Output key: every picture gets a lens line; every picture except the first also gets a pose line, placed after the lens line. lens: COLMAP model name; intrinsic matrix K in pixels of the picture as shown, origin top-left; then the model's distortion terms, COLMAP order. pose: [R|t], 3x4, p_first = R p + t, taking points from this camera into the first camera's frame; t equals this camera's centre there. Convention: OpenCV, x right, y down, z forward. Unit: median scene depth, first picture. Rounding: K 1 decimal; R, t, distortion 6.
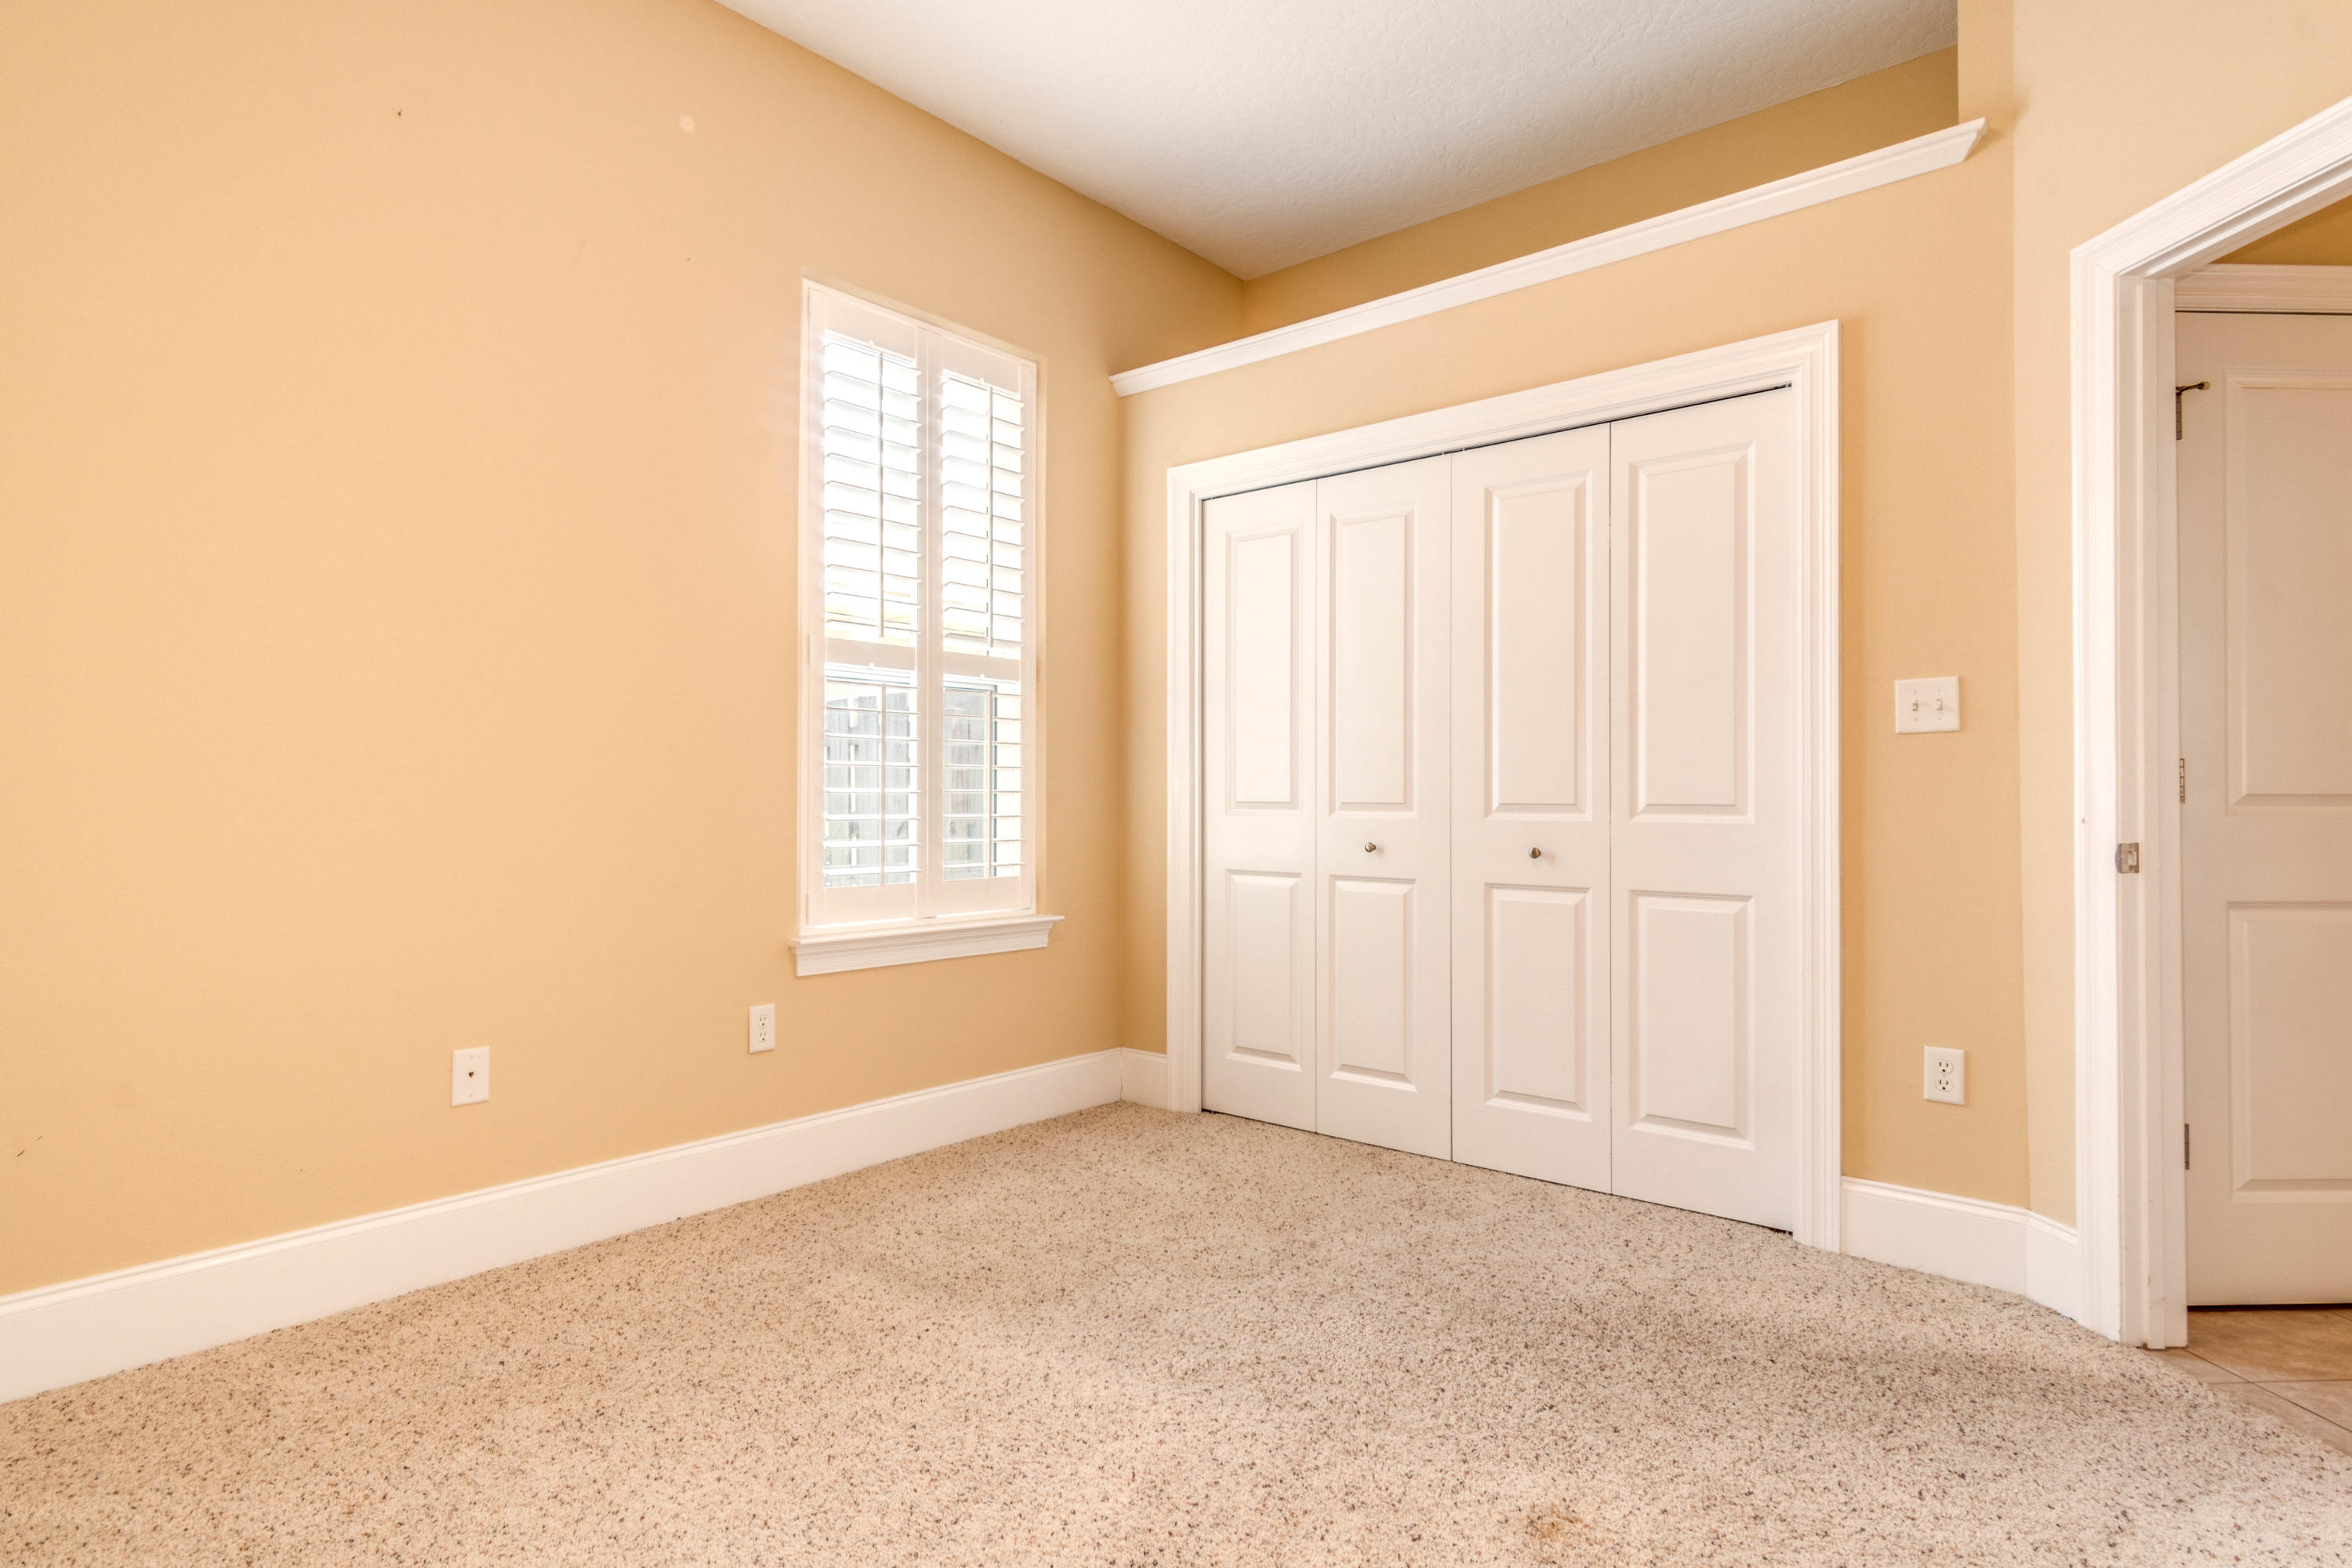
lens RADIAL K [[1268.2, 0, 1146.0], [0, 1268.2, 760.8], [0, 0, 1]] dist [0.067009, -0.053356]
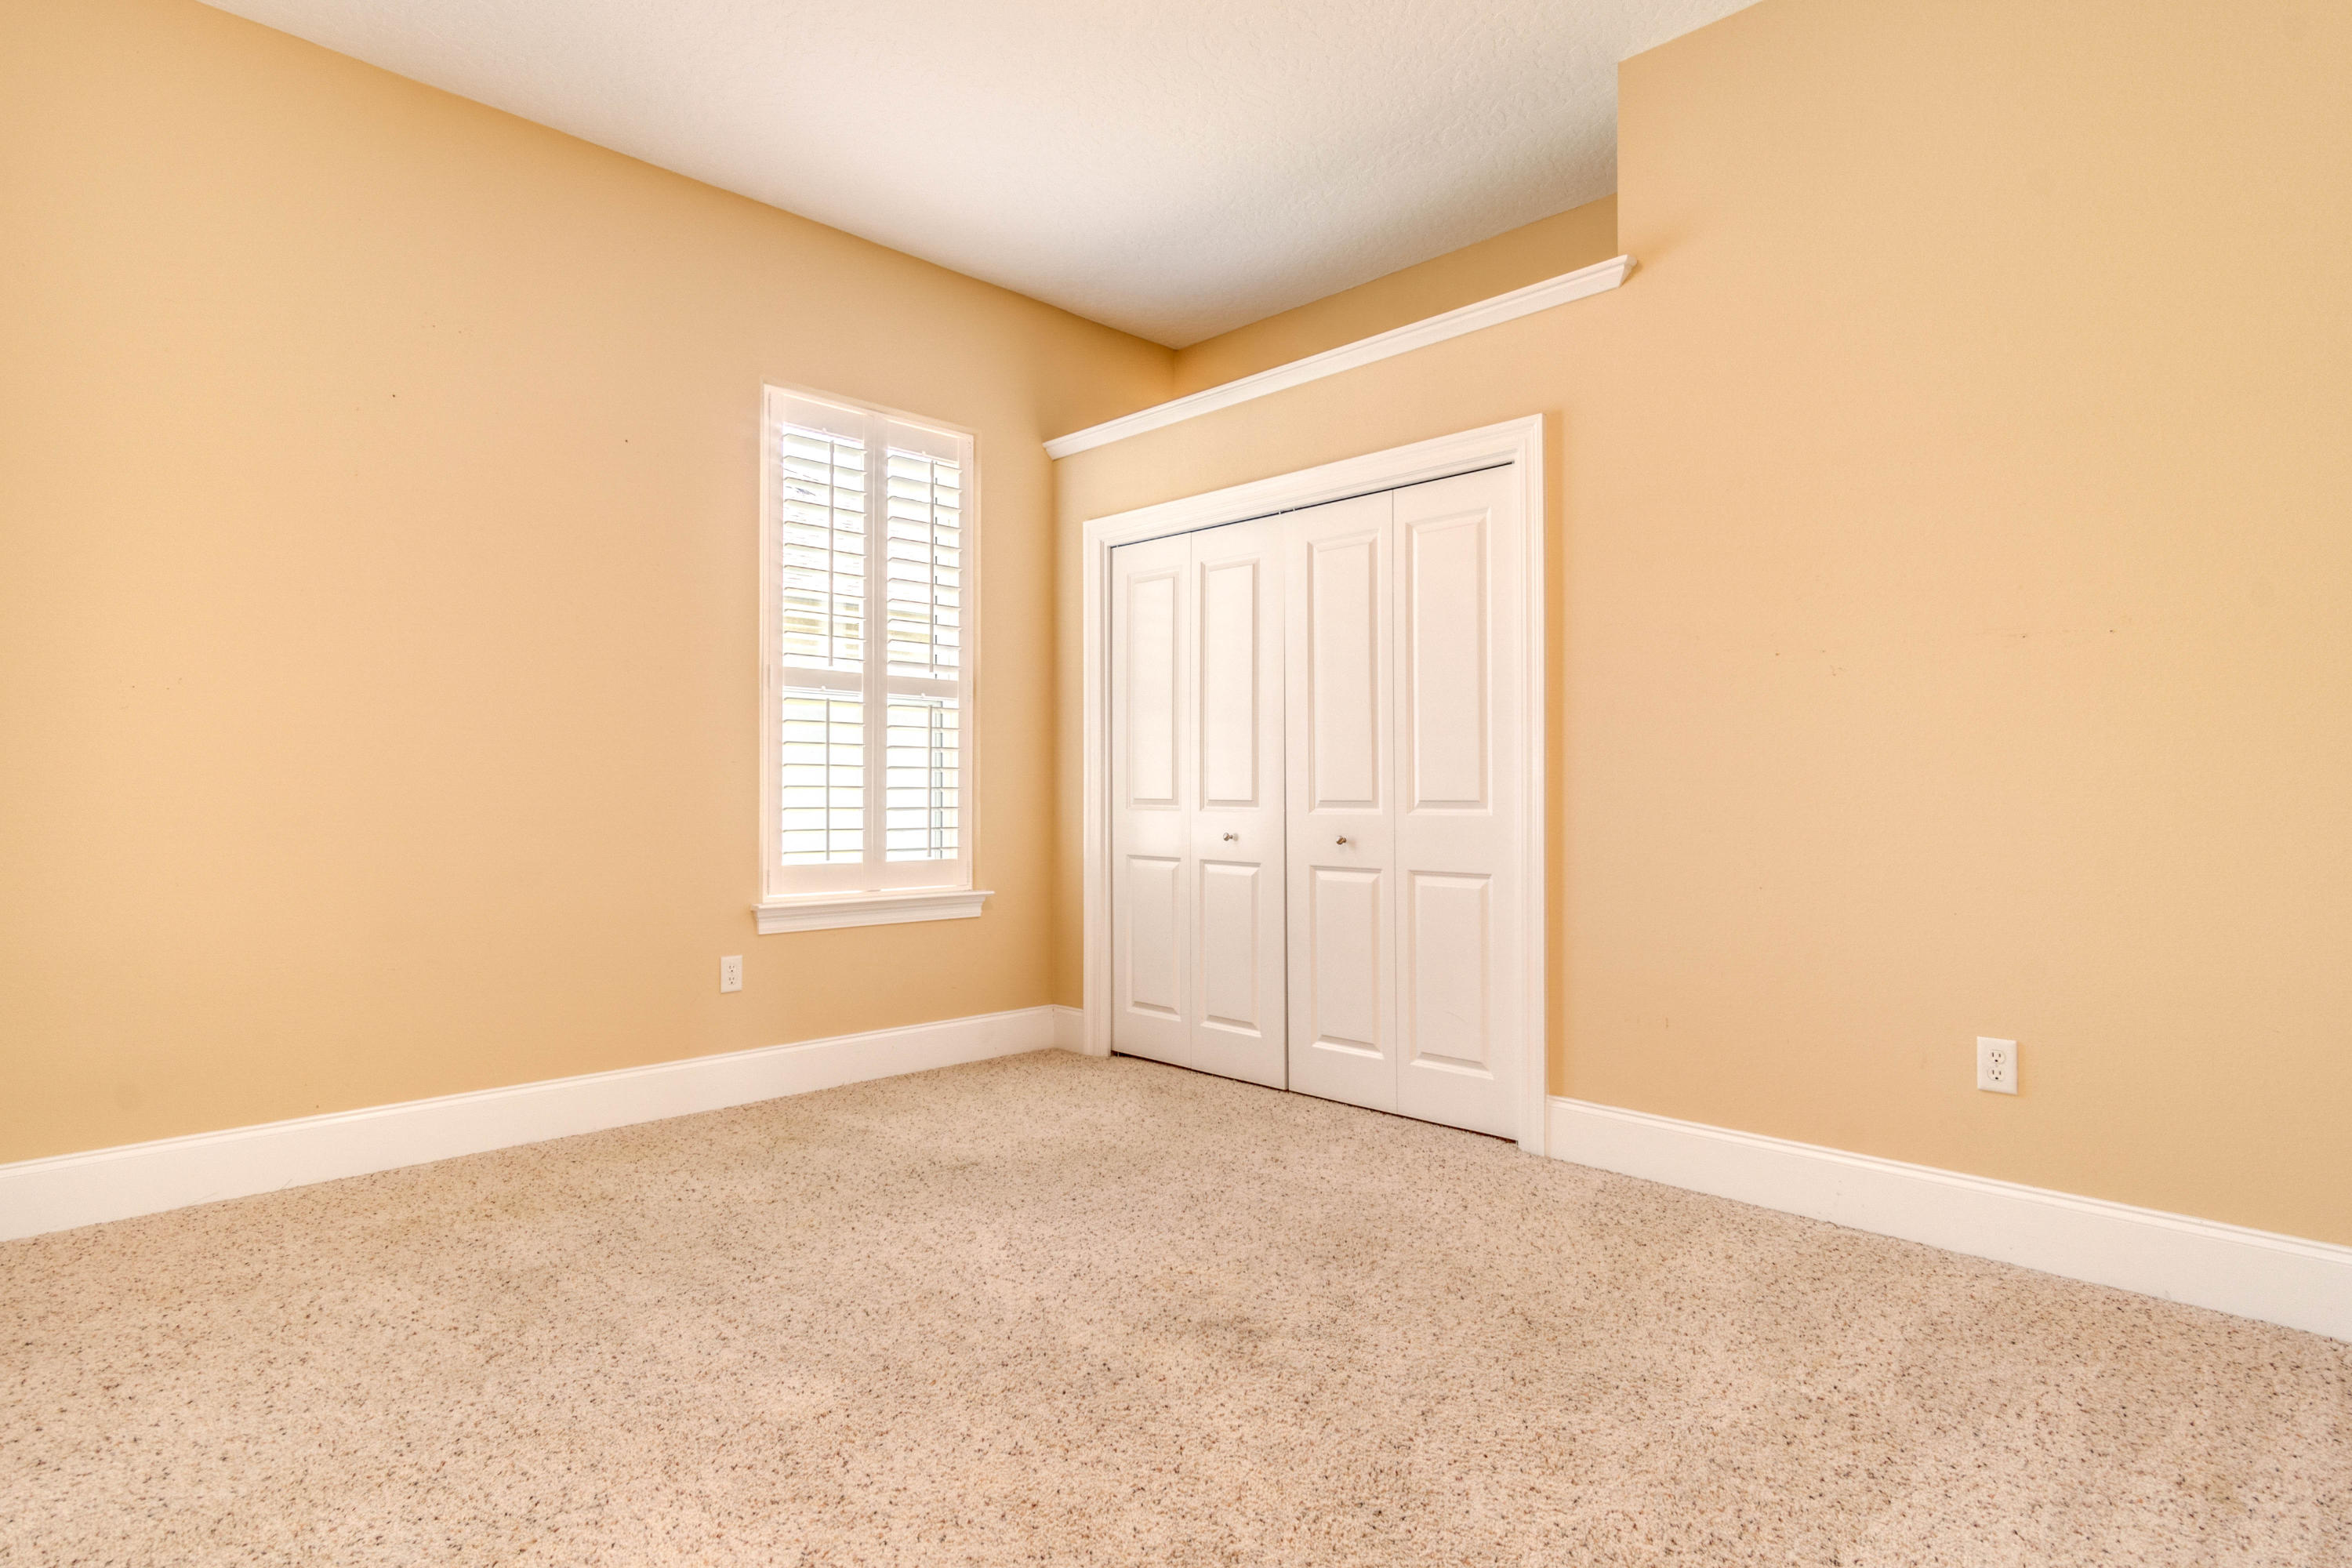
lens RADIAL K [[1234.7, 0, 1172.1], [0, 1234.7, 786.7], [0, 0, 1]] dist [0.005946, 0.000119]
pose [[0.996864, 0.000470, -0.079133, 0.207866], [0.001217, 0.999773, 0.021259, -0.004100], [0.079125, -0.021289, 0.996637, -0.171434]]
